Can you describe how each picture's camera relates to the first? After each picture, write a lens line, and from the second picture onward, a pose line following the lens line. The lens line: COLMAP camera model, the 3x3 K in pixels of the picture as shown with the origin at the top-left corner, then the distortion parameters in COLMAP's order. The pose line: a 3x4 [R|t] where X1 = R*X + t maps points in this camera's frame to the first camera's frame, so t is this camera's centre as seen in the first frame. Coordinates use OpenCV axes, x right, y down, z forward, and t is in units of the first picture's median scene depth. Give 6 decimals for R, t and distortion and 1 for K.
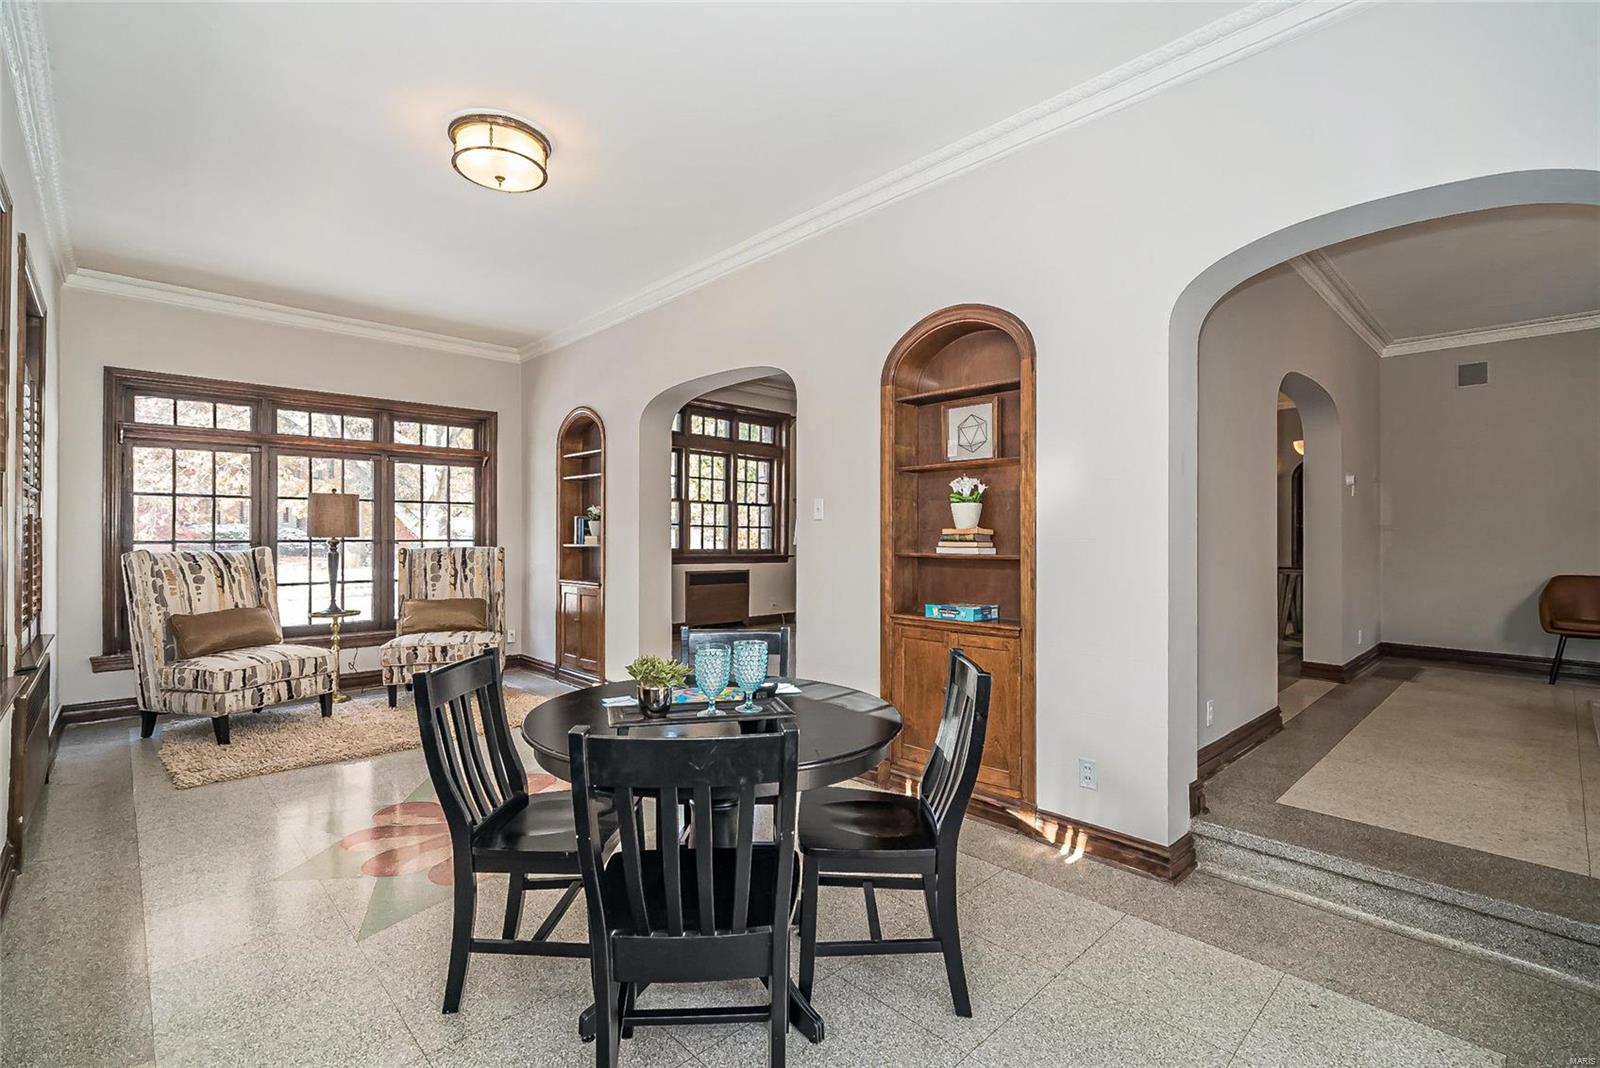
lens RADIAL K [[728.8, 0, 789.0], [0, 728.8, 536.1], [0, 0, 1]] dist [-0.002299, -0.000151]
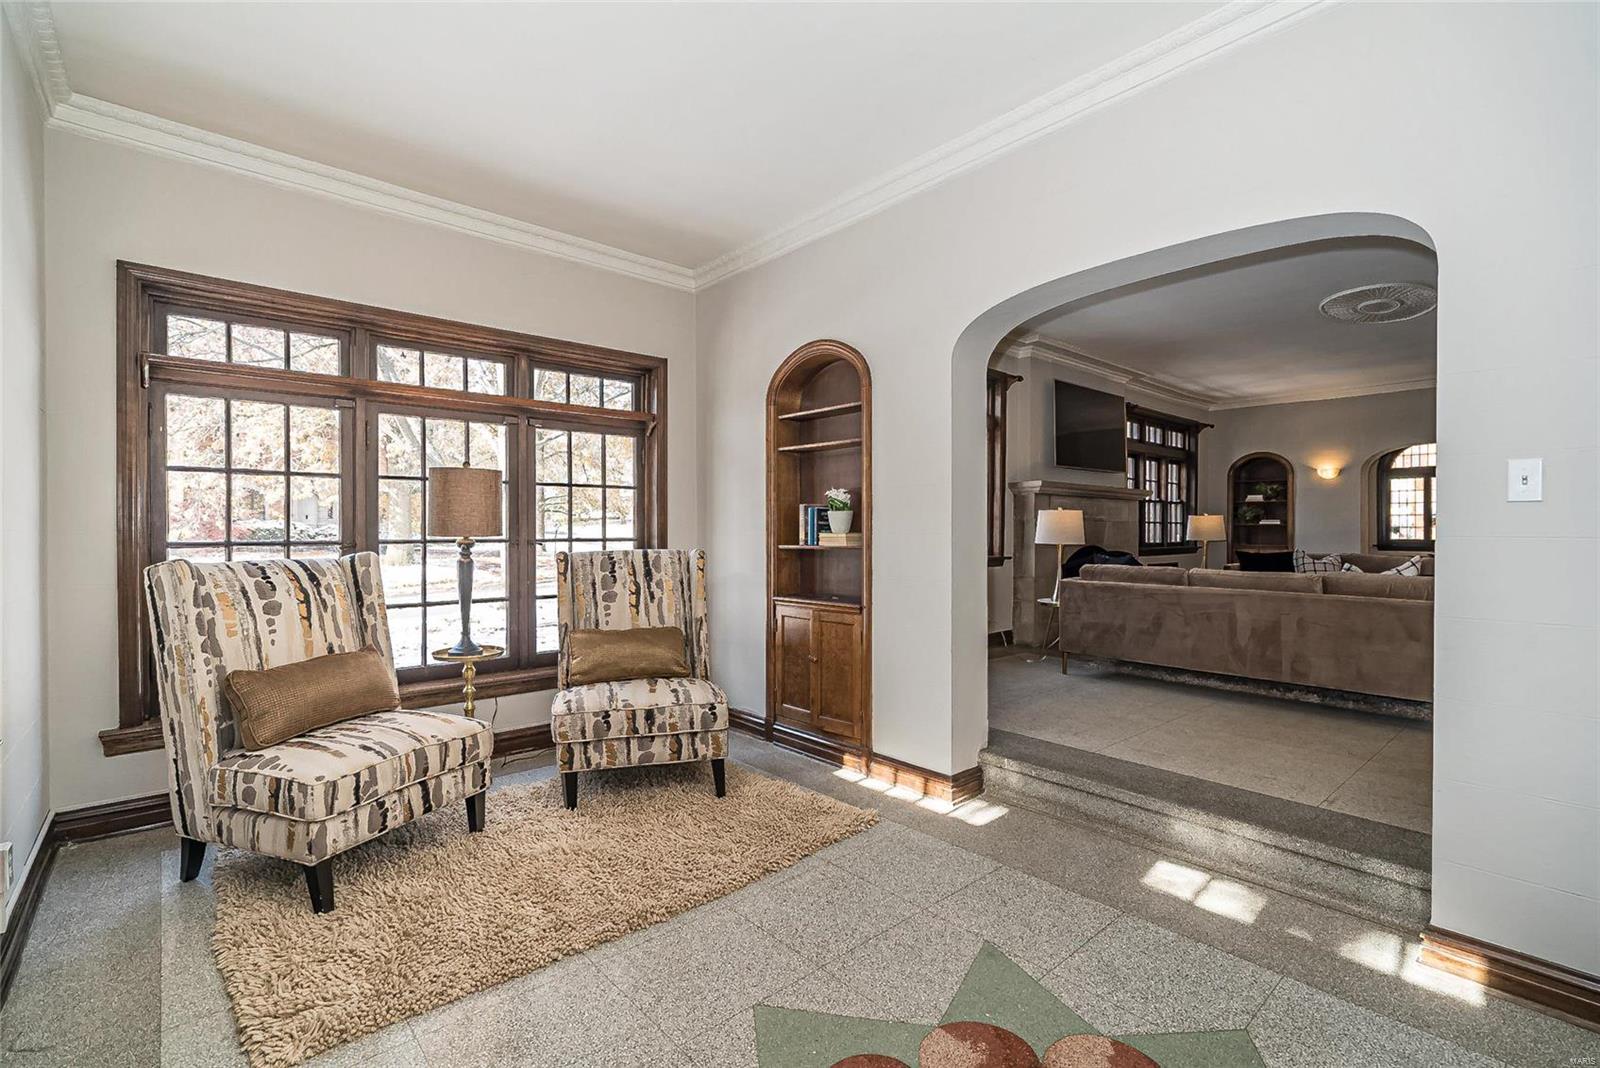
lens RADIAL K [[728.8, 0, 792.5], [0, 728.8, 537.3], [0, 0, 1]] dist [-0.002299, -0.000151]
pose [[0.999474, -0.001903, -0.032361, -0.321018], [0.002179, 0.999962, 0.008493, -0.002474], [0.032344, -0.008559, 0.999440, 0.367265]]
